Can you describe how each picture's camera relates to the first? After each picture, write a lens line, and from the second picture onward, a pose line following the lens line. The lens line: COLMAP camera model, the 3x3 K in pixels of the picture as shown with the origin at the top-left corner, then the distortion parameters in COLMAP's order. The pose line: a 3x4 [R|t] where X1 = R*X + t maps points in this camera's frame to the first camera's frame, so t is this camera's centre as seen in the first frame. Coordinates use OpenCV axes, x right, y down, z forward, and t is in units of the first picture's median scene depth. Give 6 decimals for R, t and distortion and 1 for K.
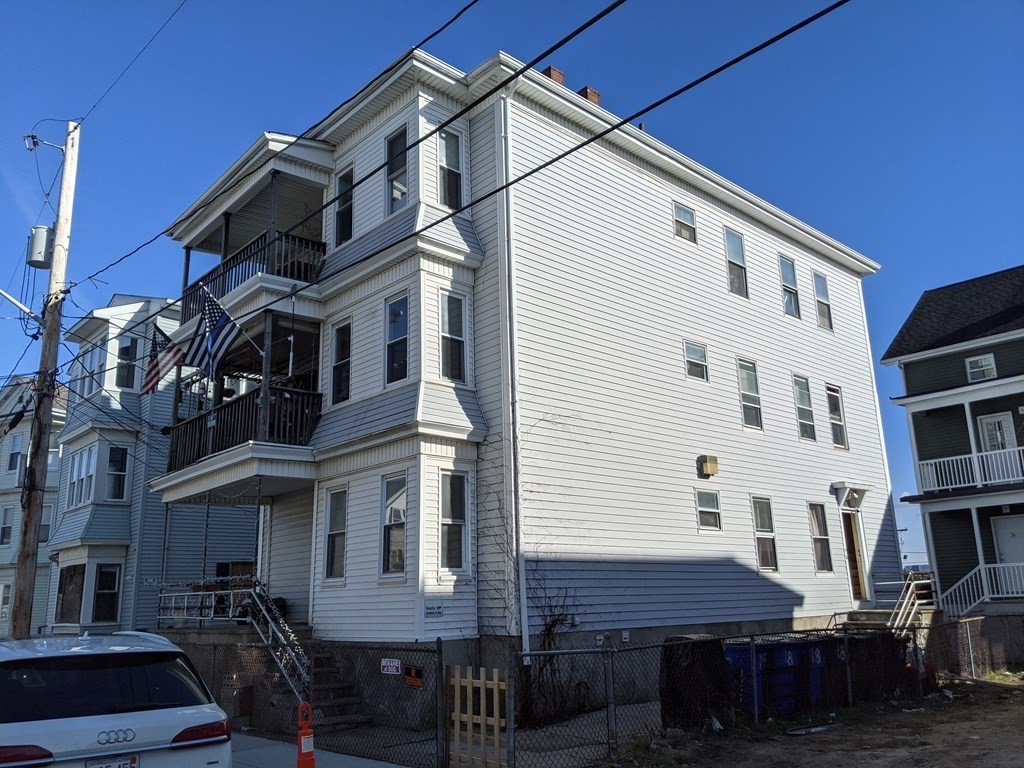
lens RADIAL K [[823.3, 0, 512.1], [0, 823.3, 386.2], [0, 0, 1]] dist [0.038127, -0.047267]
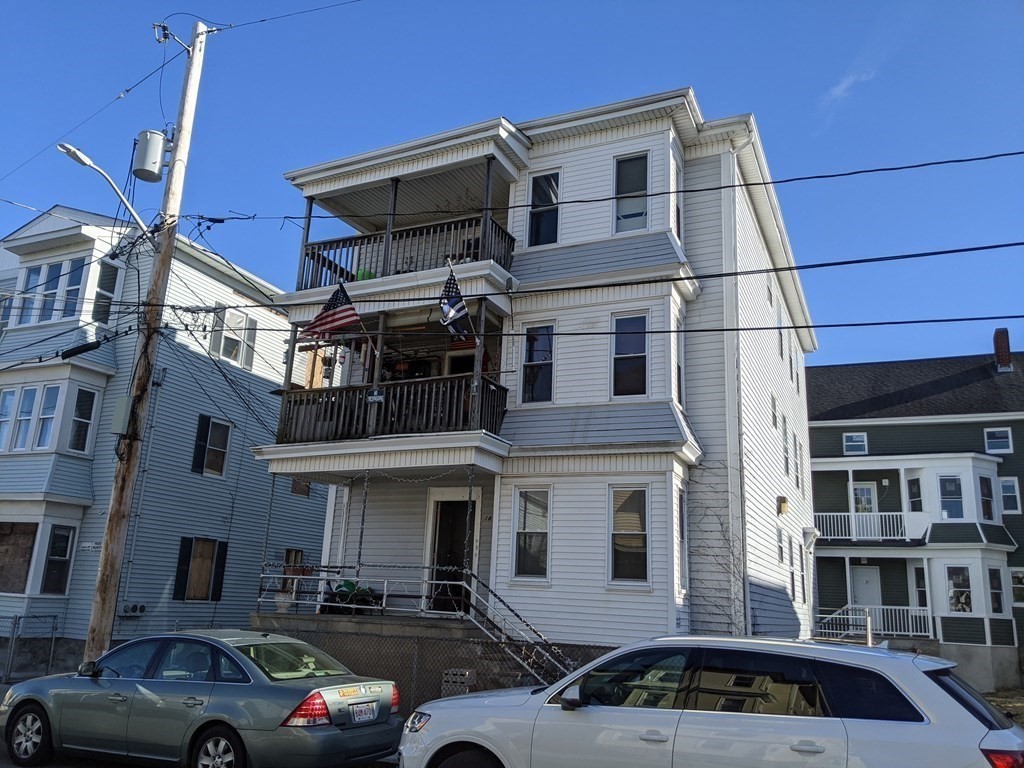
lens RADIAL K [[823.3, 0, 505.6], [0, 823.3, 380.5], [0, 0, 1]] dist [0.038127, -0.047267]
pose [[0.919094, 0.172075, 0.354480, -0.506313], [-0.169078, 0.984804, -0.039667, 0.033024], [-0.355919, -0.023477, 0.934222, 0.068118]]
